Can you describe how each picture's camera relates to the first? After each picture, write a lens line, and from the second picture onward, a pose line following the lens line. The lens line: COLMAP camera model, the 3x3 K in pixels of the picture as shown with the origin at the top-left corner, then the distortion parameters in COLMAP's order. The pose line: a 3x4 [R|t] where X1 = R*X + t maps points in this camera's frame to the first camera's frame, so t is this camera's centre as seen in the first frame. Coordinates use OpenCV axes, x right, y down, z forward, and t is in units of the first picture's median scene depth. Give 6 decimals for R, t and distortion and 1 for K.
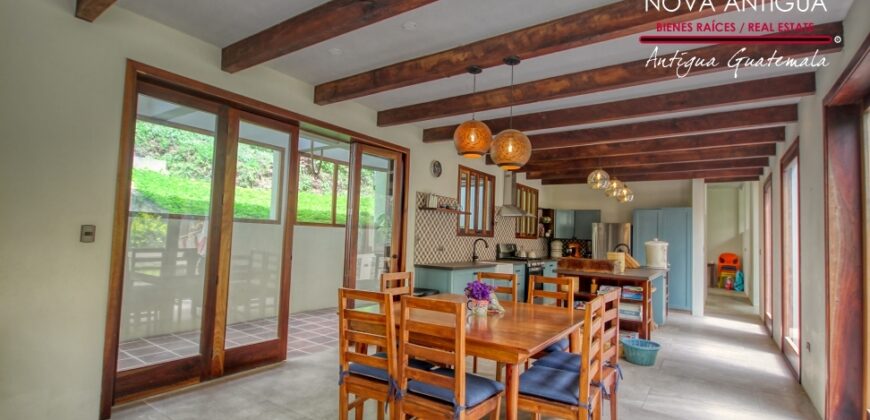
lens RADIAL K [[402.3, 0, 433.1], [0, 402.3, 212.2], [0, 0, 1]] dist [-0.012747, 0.000153]
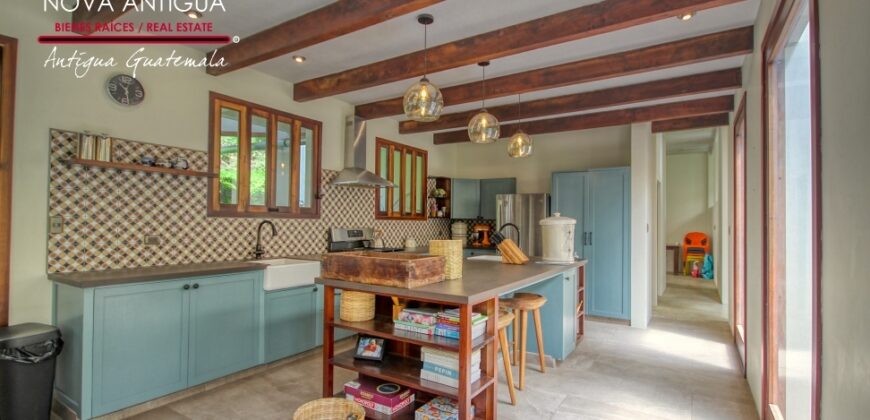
lens RADIAL K [[402.3, 0, 437.6], [0, 402.3, 212.5], [0, 0, 1]] dist [-0.012747, 0.000153]
pose [[0.998771, -0.024638, 0.043004, 0.264971], [0.023052, 0.999049, 0.036999, 0.029233], [-0.043875, -0.035962, 0.998390, 0.308743]]
